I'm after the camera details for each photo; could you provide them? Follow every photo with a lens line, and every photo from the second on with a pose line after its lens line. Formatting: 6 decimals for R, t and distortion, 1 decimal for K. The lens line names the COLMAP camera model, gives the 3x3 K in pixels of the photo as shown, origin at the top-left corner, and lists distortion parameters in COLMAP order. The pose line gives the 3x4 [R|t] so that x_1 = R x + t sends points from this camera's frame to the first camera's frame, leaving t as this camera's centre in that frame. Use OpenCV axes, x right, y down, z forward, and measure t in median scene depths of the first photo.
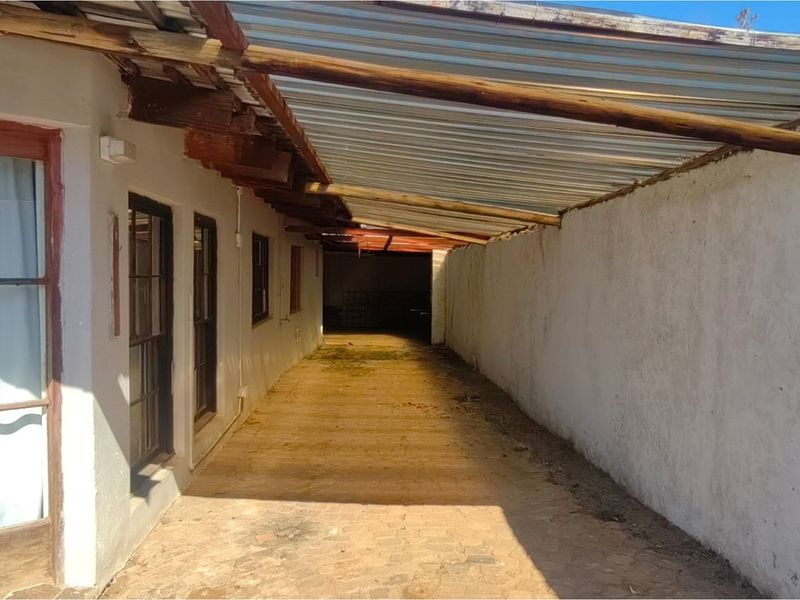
lens RADIAL K [[646.2, 0, 400.0], [0, 646.2, 300.0], [0, 0, 1]] dist [-0.004294, -0.007981]
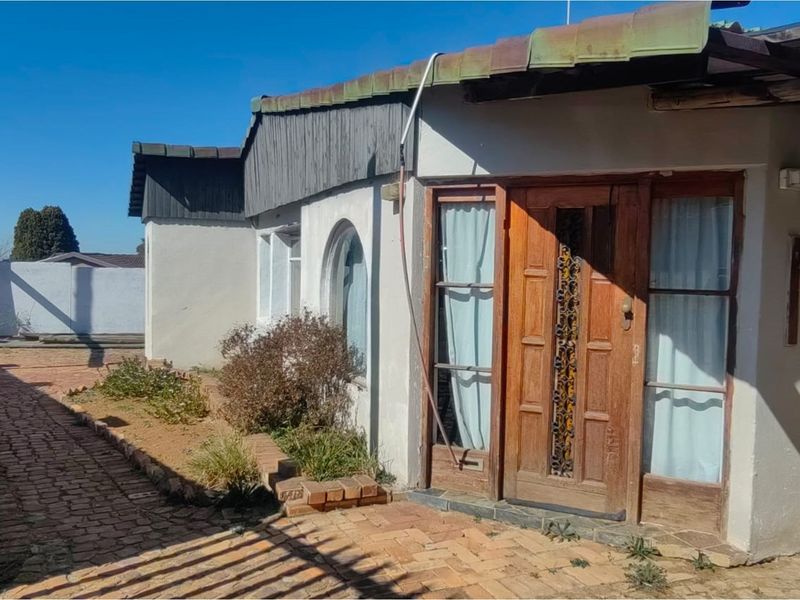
lens RADIAL K [[568.2, 0, 400.0], [0, 568.2, 300.0], [0, 0, 1]] dist [0.009612, -0.007934]
pose [[0.408562, 0.042779, -0.911727, 0.194441], [-0.061504, 0.997921, 0.019262, 0.002078], [0.910656, 0.048206, 0.410344, -0.029437]]
